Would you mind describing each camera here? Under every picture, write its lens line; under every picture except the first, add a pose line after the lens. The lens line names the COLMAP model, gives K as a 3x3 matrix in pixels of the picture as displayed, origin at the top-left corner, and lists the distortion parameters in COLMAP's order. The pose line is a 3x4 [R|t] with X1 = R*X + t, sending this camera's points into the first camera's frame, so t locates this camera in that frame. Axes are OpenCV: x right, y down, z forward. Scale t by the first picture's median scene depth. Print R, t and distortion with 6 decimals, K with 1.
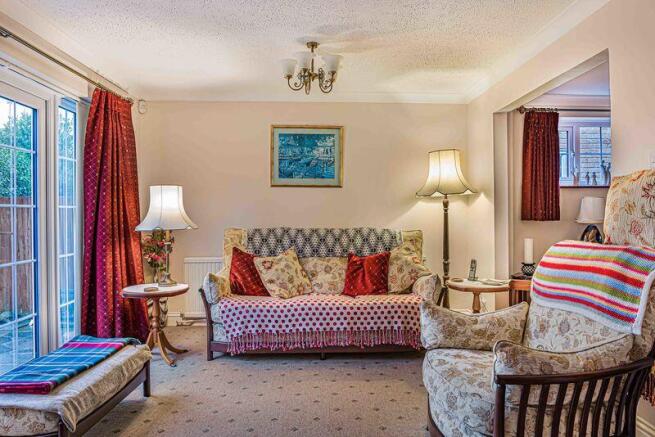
lens RADIAL K [[454.9, 0, 326.7], [0, 454.9, 213.9], [0, 0, 1]] dist [-0.012025, -0.008409]
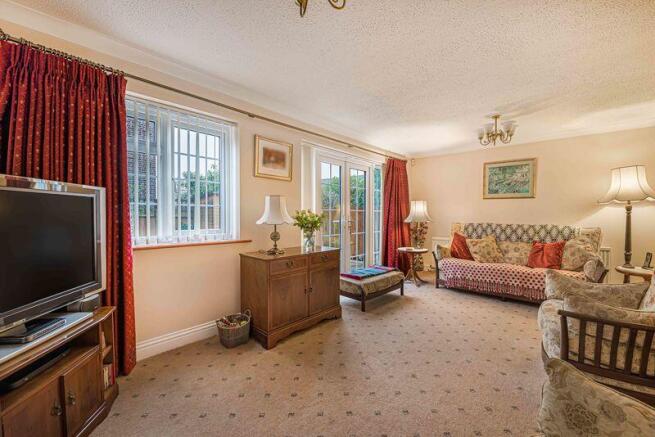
lens RADIAL K [[265.1, 0, 327.8], [0, 265.1, 218.2], [0, 0, 1]] dist [-0.011903, -0.000127]
pose [[0.704380, 0.017746, -0.709601, 0.209696], [-0.008575, 0.999827, 0.016492, 0.001056], [0.709771, -0.005532, 0.704411, -0.143992]]
